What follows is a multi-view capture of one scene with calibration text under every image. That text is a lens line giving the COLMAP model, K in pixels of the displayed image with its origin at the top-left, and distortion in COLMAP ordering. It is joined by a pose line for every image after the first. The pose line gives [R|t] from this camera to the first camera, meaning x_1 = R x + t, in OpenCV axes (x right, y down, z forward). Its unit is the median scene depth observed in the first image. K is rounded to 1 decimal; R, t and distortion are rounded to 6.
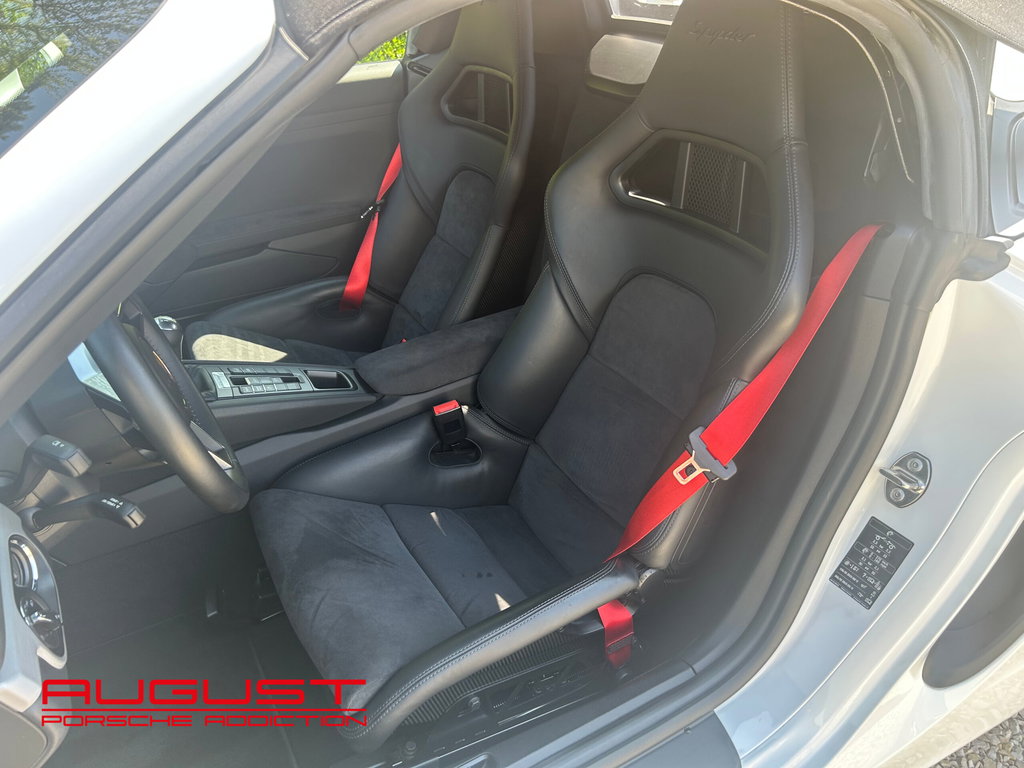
lens RADIAL K [[773.1, 0, 512.0], [0, 773.1, 384.0], [0, 0, 1]] dist [0.003065, 0.000212]
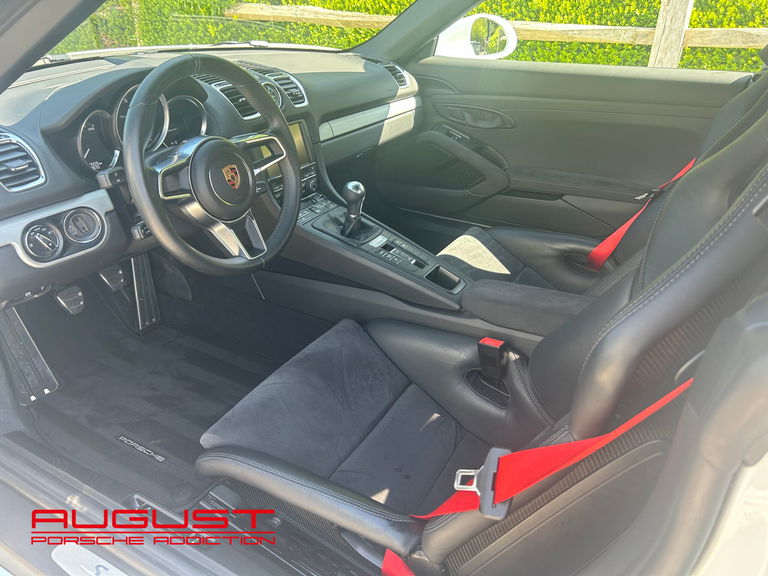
lens RADIAL K [[579.8, 0, 384.0], [0, 579.8, 288.0], [0, 0, 1]] dist [0.003065, 0.000212]
pose [[0.490506, 0.415681, -0.765907, 0.435599], [-0.471583, 0.865704, 0.167830, -0.102144], [0.732812, 0.278867, 0.620661, 0.347872]]
